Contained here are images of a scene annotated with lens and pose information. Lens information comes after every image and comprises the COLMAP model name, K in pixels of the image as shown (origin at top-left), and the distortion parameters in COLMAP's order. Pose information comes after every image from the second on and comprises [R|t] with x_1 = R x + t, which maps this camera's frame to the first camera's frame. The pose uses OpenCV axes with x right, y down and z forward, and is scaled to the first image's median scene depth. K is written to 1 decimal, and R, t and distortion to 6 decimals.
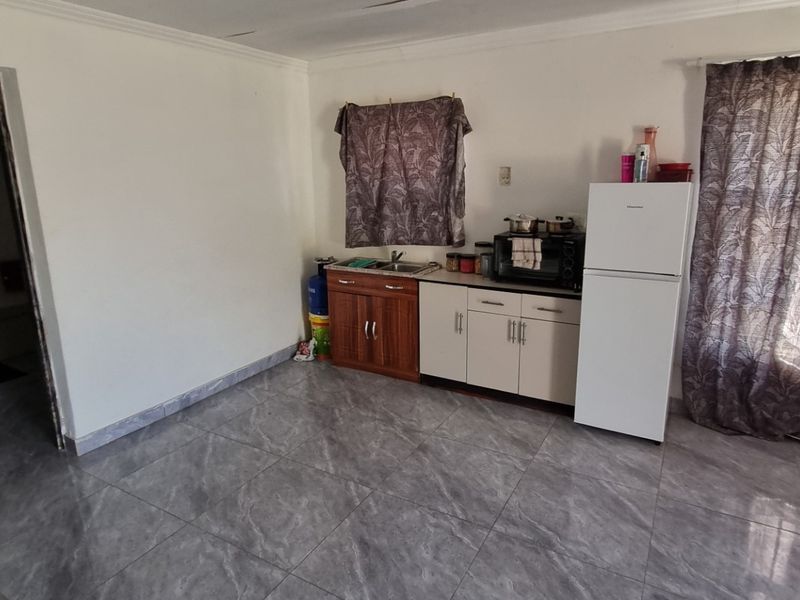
lens RADIAL K [[507.9, 0, 400.6], [0, 507.9, 298.2], [0, 0, 1]] dist [0.001728, -0.000347]
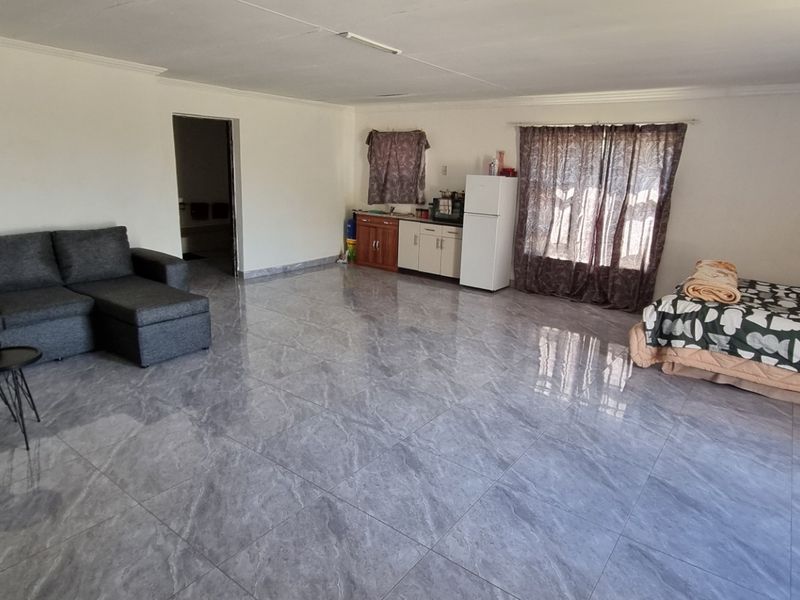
lens RADIAL K [[507.9, 0, 400.6], [0, 507.9, 298.2], [0, 0, 1]] dist [0.001728, -0.000347]
pose [[0.992343, 0.074601, -0.098439, 0.258249], [-0.073386, 0.997177, 0.015909, 0.240416], [0.099348, -0.008563, 0.995016, -1.005705]]
